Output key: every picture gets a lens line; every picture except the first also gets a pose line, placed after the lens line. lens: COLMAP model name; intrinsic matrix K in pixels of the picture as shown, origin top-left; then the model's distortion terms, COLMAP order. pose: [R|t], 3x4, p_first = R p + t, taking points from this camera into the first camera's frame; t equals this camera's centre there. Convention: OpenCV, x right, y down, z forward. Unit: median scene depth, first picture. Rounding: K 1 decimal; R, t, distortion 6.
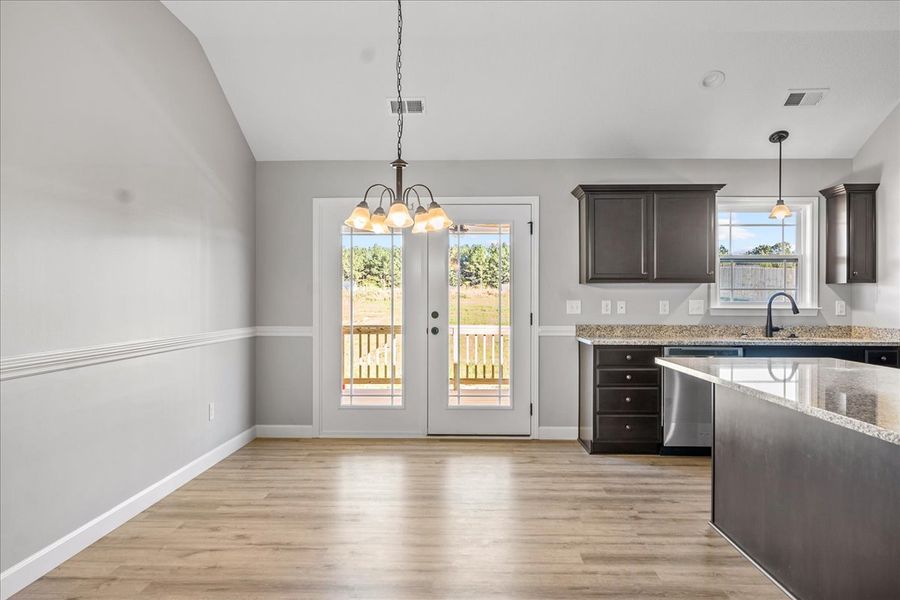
lens RADIAL K [[641.7, 0, 448.4], [0, 641.7, 302.0], [0, 0, 1]] dist [-0.005546, 0.003475]
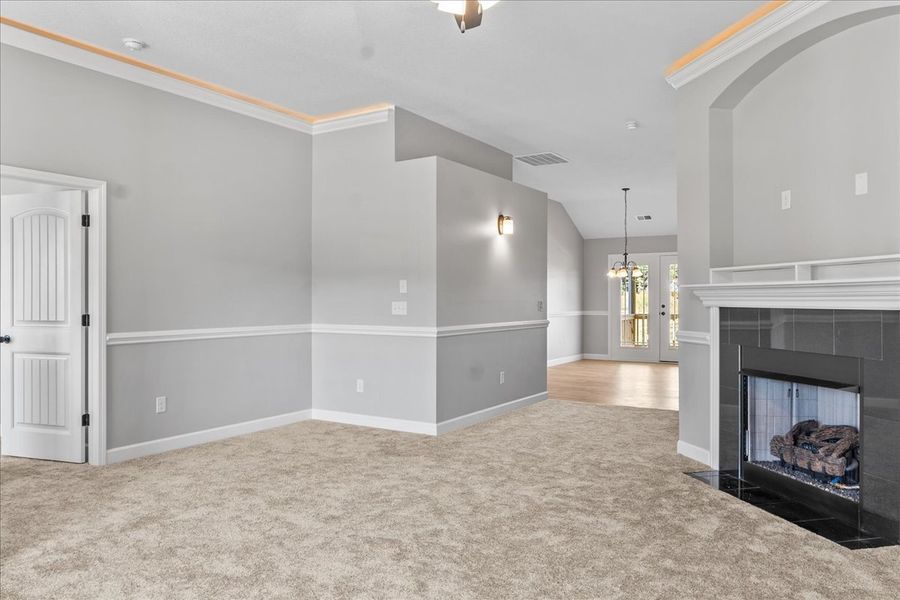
lens RADIAL K [[641.7, 0, 441.7], [0, 641.7, 297.2], [0, 0, 1]] dist [-0.005546, 0.003475]
pose [[0.854597, -0.002923, -0.519283, 0.499588], [0.001444, 0.999994, -0.003252, -0.004971], [0.519290, 0.002029, 0.854596, -1.342977]]
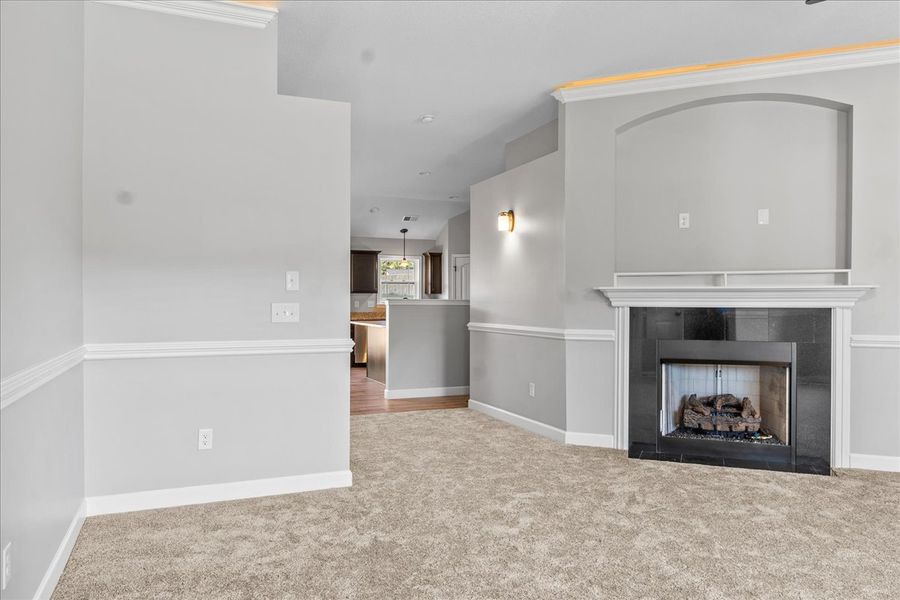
lens RADIAL K [[641.7, 0, 450.4], [0, 641.7, 305.2], [0, 0, 1]] dist [-0.005546, 0.003475]
pose [[0.909527, -0.002835, 0.415634, -0.300714], [-0.000071, 0.999976, 0.006976, -0.003655], [-0.415644, -0.006374, 0.909505, -1.191924]]
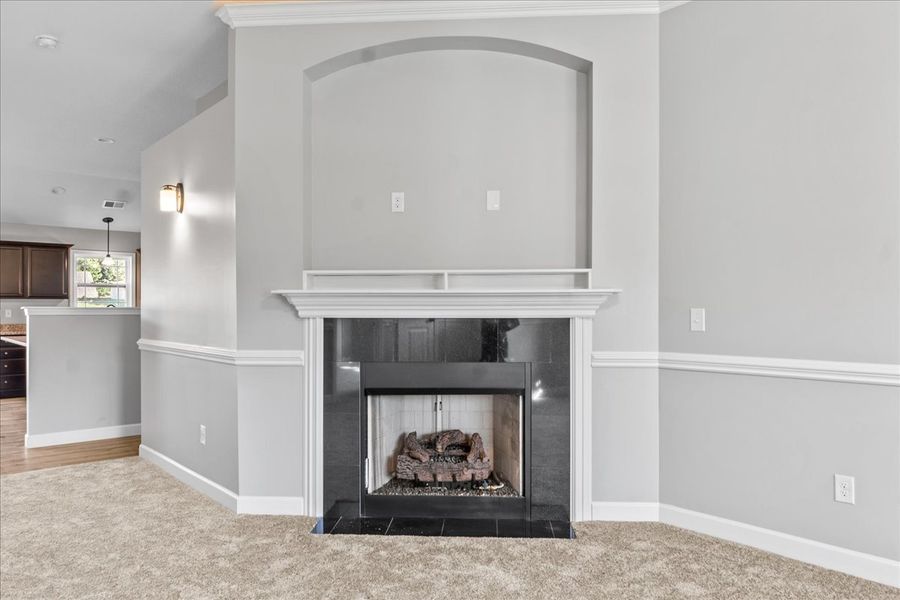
lens RADIAL K [[641.7, 0, 452.2], [0, 641.7, 308.1], [0, 0, 1]] dist [-0.005546, 0.003475]
pose [[0.731978, -0.003644, 0.681318, -0.016610], [0.002673, 0.999993, 0.002477, -0.006441], [-0.681323, 0.000008, 0.731983, -1.024925]]
